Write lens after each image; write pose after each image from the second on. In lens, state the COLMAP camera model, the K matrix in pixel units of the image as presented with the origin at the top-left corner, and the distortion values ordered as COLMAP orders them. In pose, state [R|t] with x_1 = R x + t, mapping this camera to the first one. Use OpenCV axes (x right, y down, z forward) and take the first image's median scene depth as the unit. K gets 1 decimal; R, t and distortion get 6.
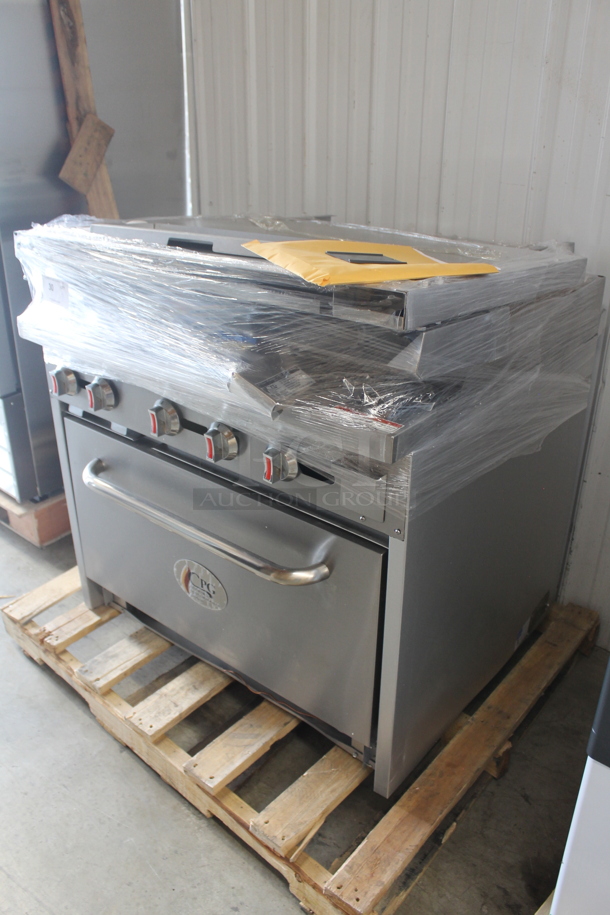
lens RADIAL K [[769.7, 0, 305.0], [0, 769.7, 457.5], [0, 0, 1]] dist [-0.151854, 0.141163]
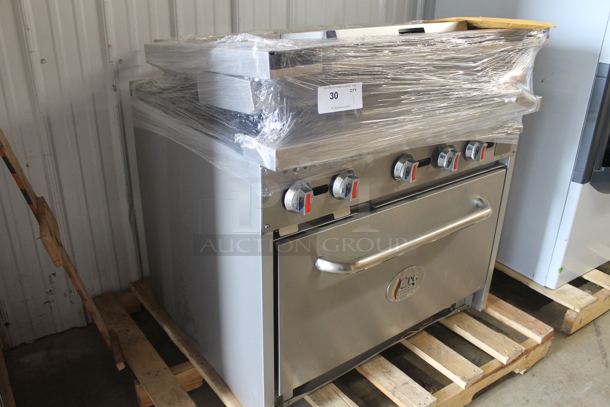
lens RADIAL K [[513.2, 0, 305.0], [0, 513.2, 203.5], [0, 0, 1]] dist [-0.151854, 0.141163]
pose [[0.235630, -0.391369, 0.889555, -0.914766], [0.412515, 0.869056, 0.273081, -0.276603], [-0.879949, 0.302609, 0.366222, 0.764990]]
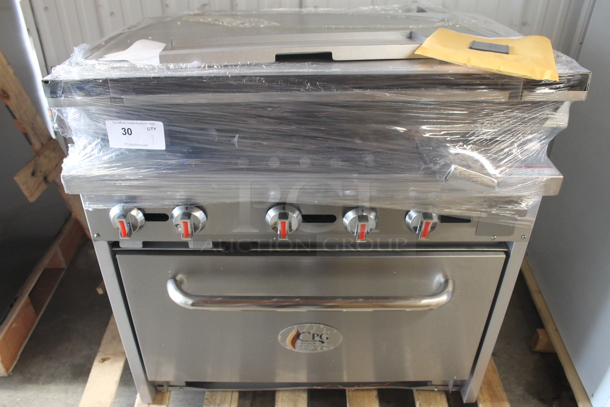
lens RADIAL K [[513.2, 0, 305.0], [0, 513.2, 203.5], [0, 0, 1]] dist [-0.151854, 0.141163]
pose [[0.765440, -0.350976, 0.539367, -0.485442], [0.275675, 0.936208, 0.217985, -0.200141], [-0.581467, -0.018165, 0.813367, 0.357301]]
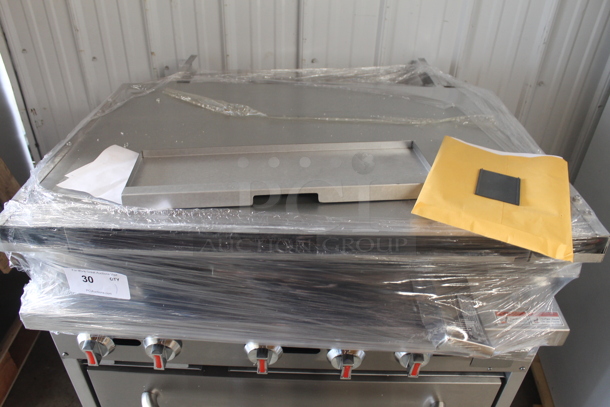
lens RADIAL K [[516.3, 0, 305.0], [0, 516.3, 203.5], [0, 0, 1]] dist [-0.151219, 0.140986]
pose [[0.781073, -0.357413, 0.512036, -0.370411], [0.250459, 0.930459, 0.267425, -0.356584], [-0.572009, -0.080634, 0.816274, 0.396226]]
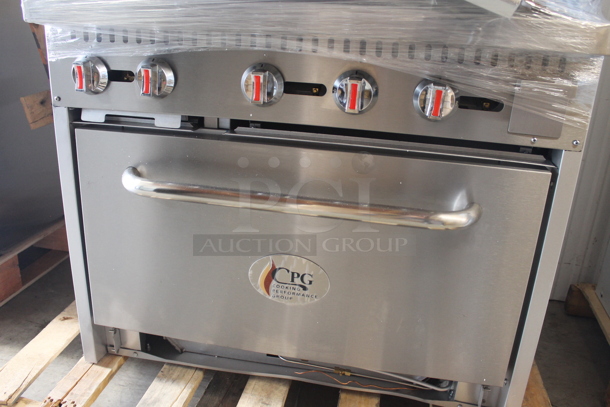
lens RADIAL K [[513.2, 0, 305.0], [0, 513.2, 203.5], [0, 0, 1]] dist [-0.151854, 0.141163]
pose [[0.871370, -0.124429, 0.474586, -0.391308], [0.171513, 0.983529, -0.057042, 0.112045], [-0.459671, 0.131102, 0.878359, 0.430387]]
